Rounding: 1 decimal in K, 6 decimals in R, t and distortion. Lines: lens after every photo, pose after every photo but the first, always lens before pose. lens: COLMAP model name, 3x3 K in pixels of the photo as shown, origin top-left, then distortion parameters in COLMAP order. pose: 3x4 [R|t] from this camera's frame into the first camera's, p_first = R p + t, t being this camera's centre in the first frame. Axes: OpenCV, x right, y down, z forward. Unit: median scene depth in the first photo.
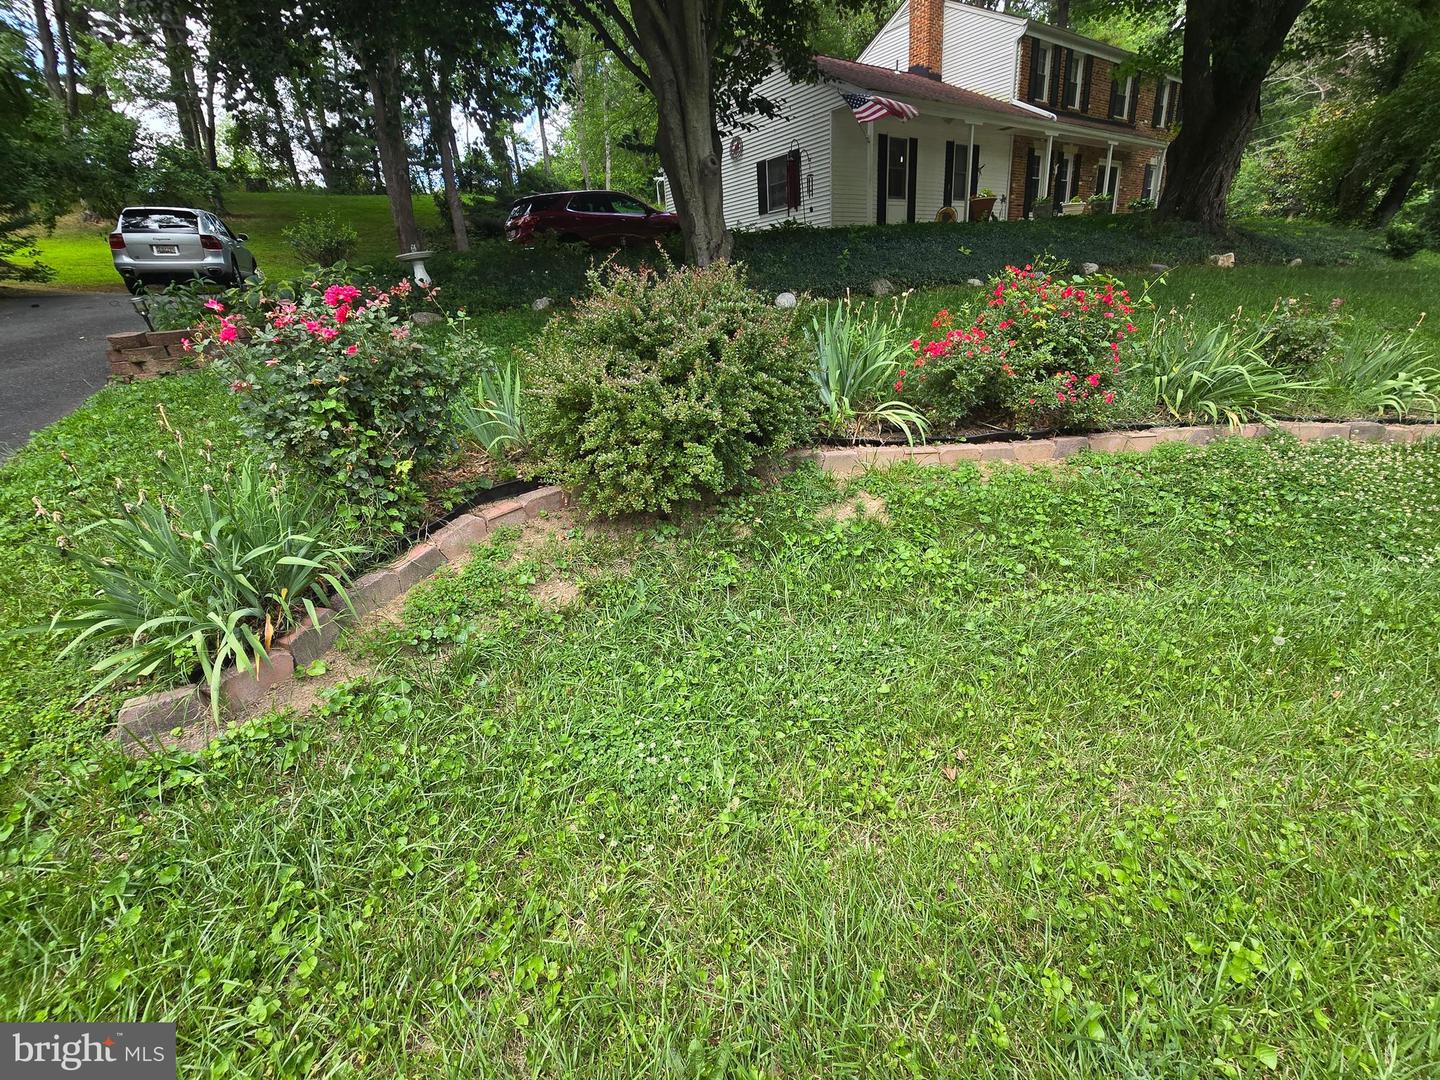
lens RADIAL K [[638.1, 0, 721.2], [0, 638.1, 548.6], [0, 0, 1]] dist [-0.015570, 0.007343]
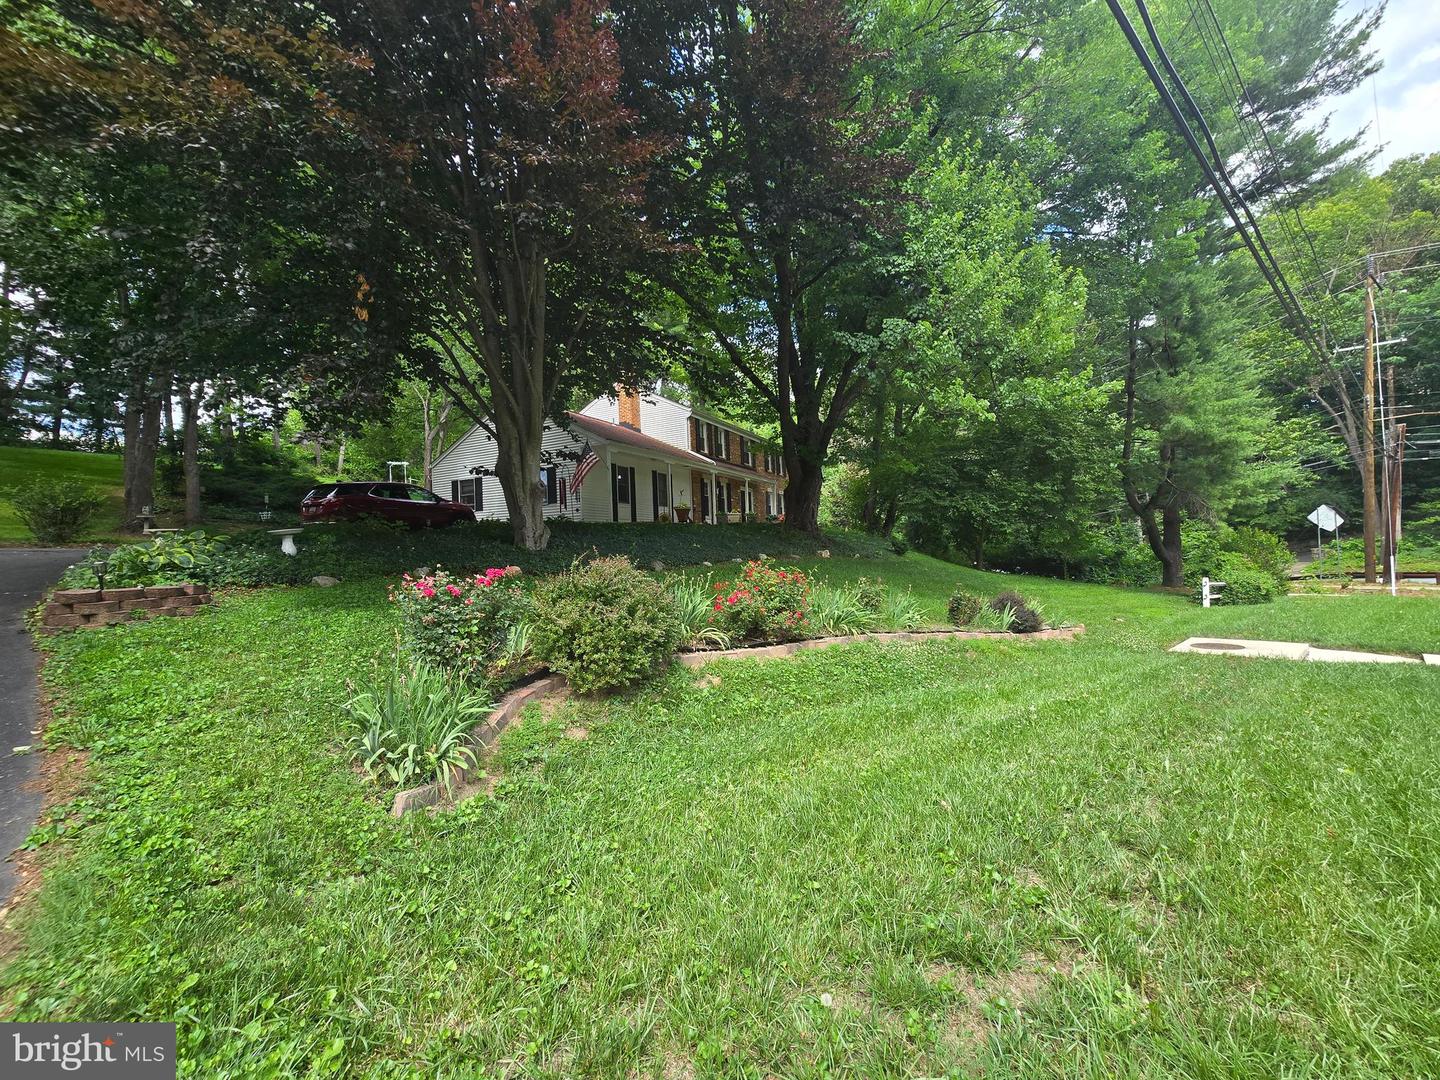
lens RADIAL K [[638.1, 0, 721.2], [0, 638.1, 548.6], [0, 0, 1]] dist [-0.015570, 0.007343]
pose [[0.880398, 0.035339, 0.472918, -0.595770], [0.150885, 0.924526, -0.349978, 0.214219], [-0.449593, 0.379476, 0.808619, -0.617646]]
